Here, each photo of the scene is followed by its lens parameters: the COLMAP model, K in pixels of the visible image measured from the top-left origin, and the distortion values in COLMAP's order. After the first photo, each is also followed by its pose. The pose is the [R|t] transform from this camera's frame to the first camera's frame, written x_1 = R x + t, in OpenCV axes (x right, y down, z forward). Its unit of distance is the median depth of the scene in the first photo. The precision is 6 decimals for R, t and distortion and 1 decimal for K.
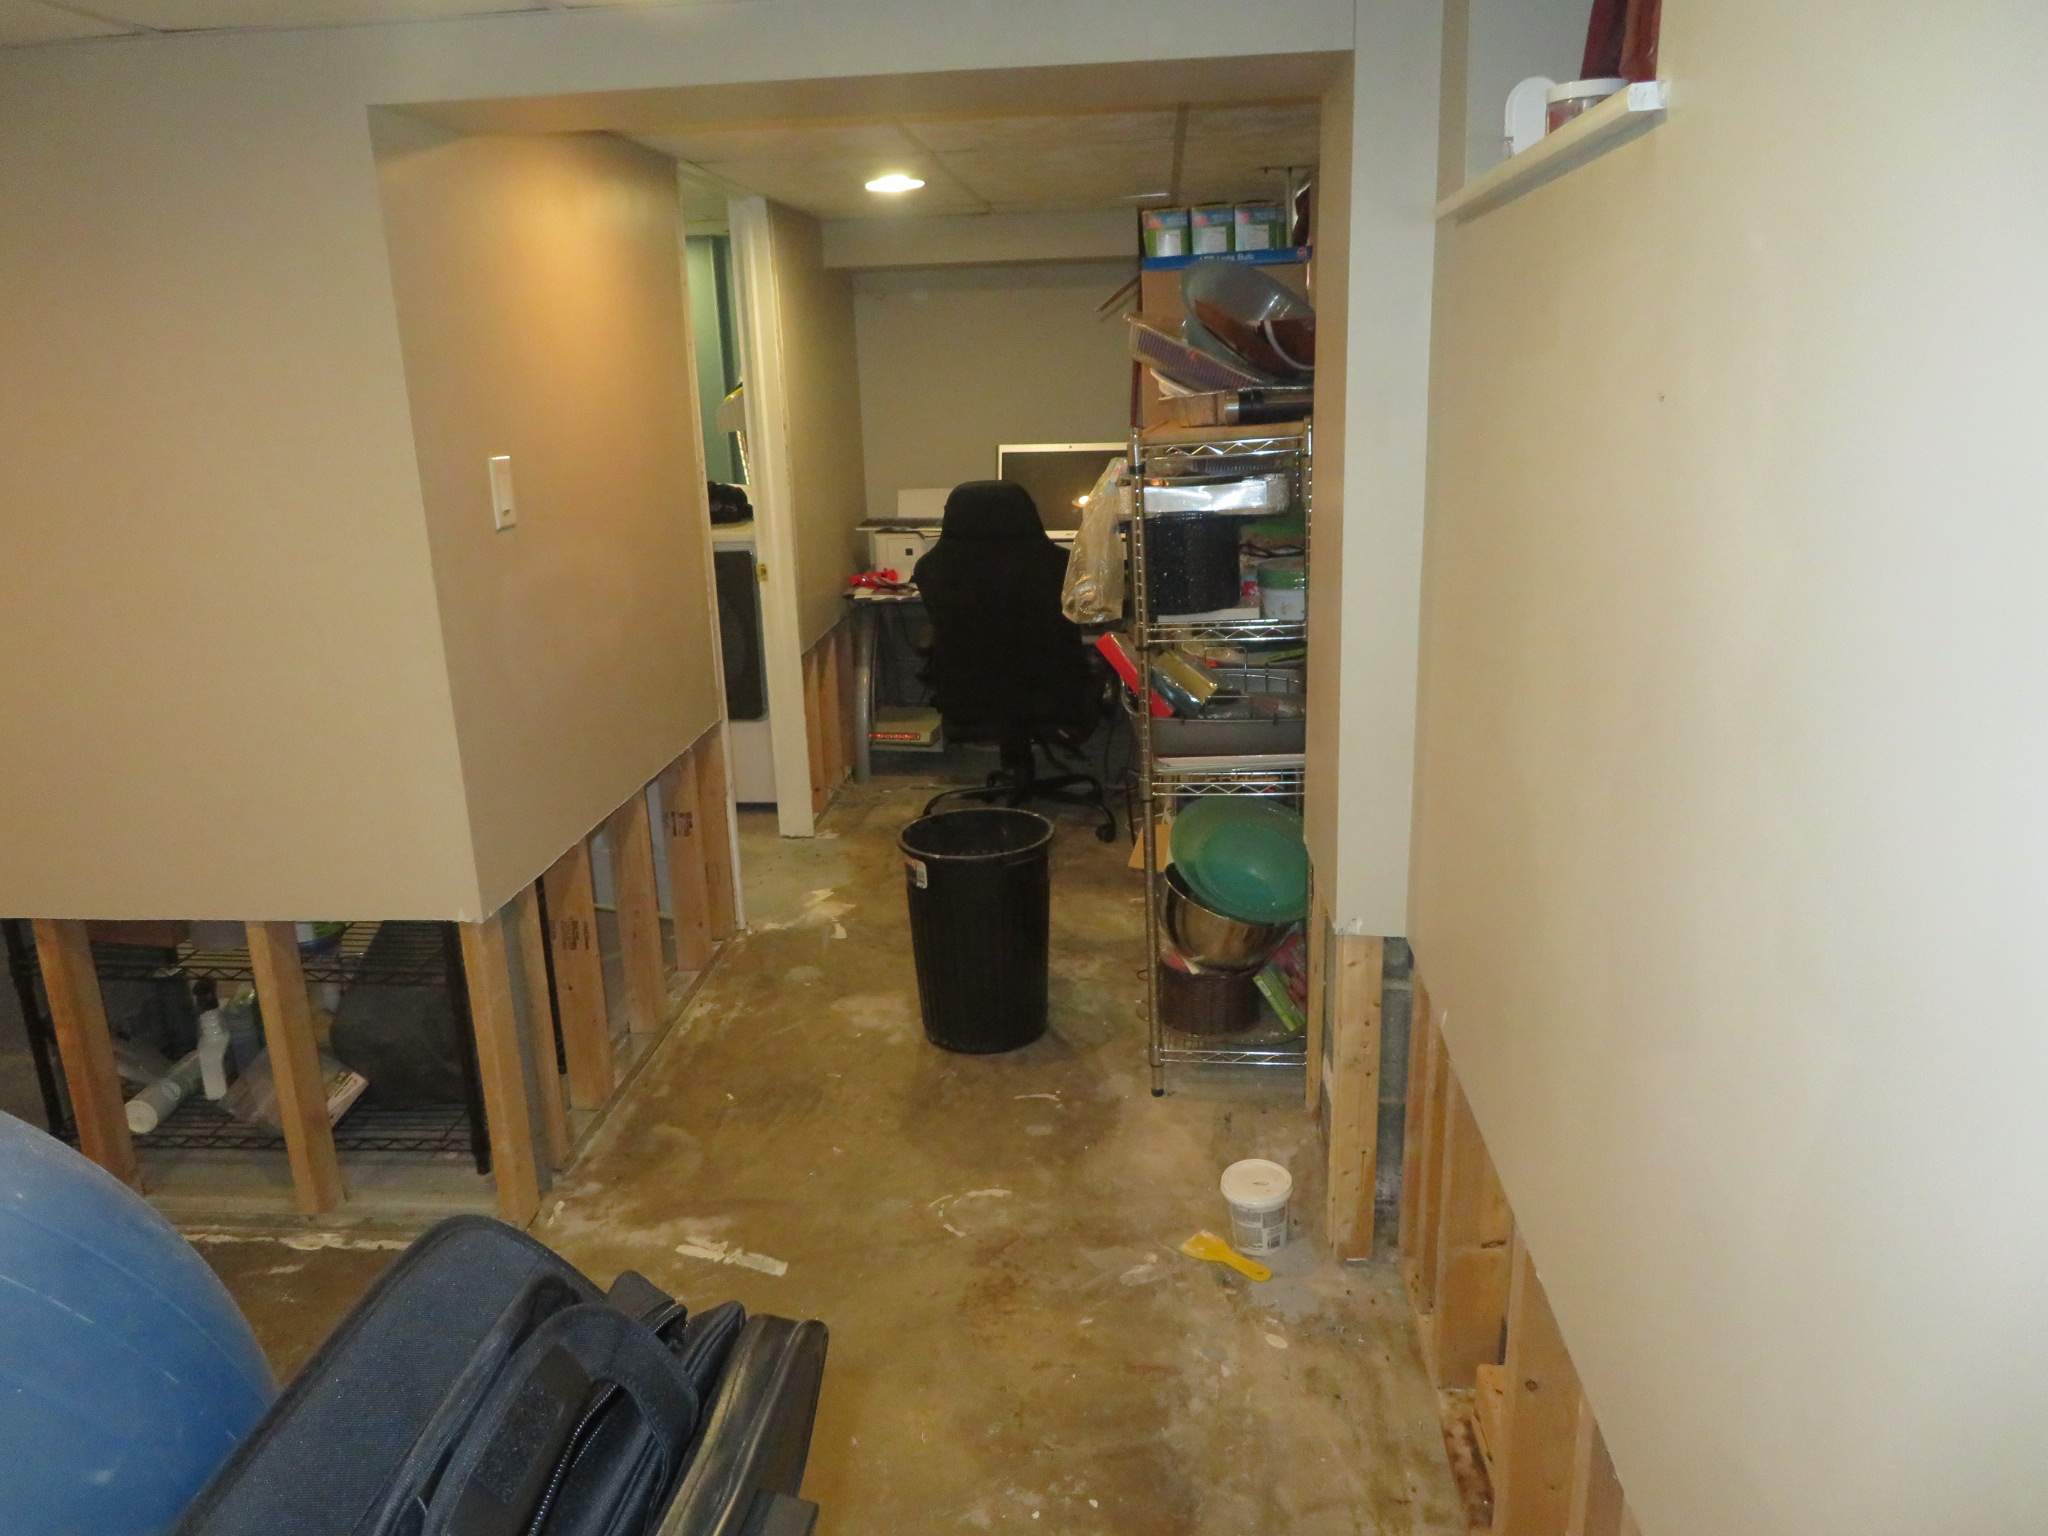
lens RADIAL K [[1469.2, 0, 1023.6], [0, 1469.2, 761.6], [0, 0, 1]] dist [-0.007158, 0.003227]
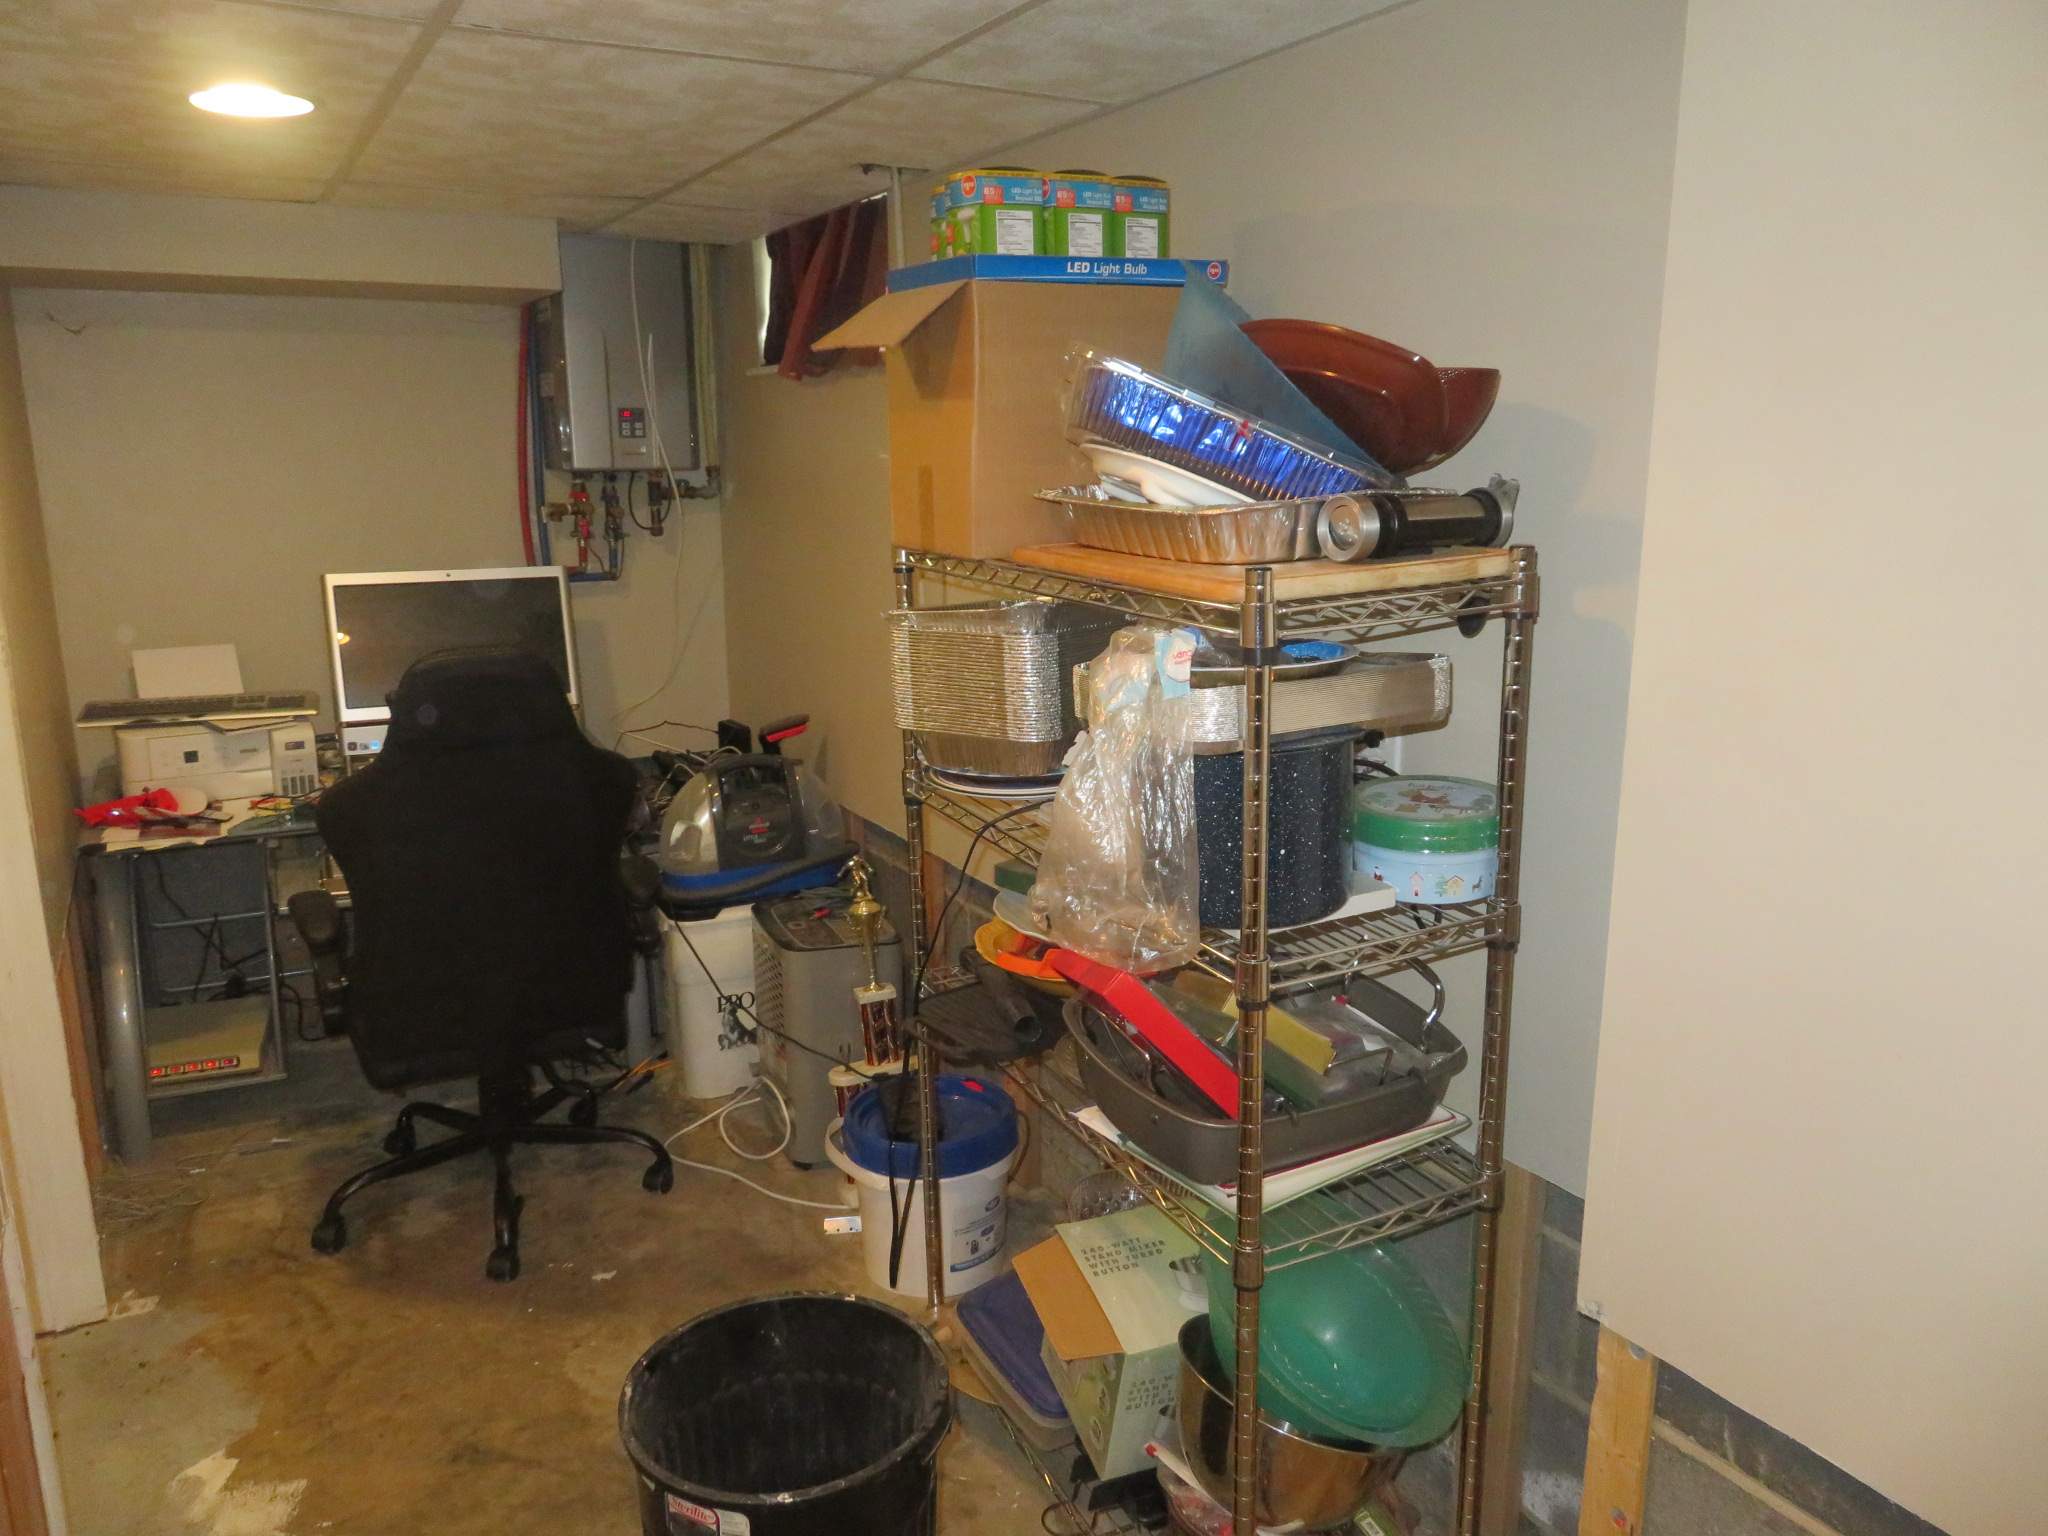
lens RADIAL K [[1469.2, 0, 1023.6], [0, 1469.2, 761.6], [0, 0, 1]] dist [-0.007158, 0.003227]
pose [[0.820520, -0.095124, 0.563647, -0.153327], [0.131894, 0.990954, -0.024764, -0.092655], [-0.556193, 0.094661, 0.825644, 0.368882]]
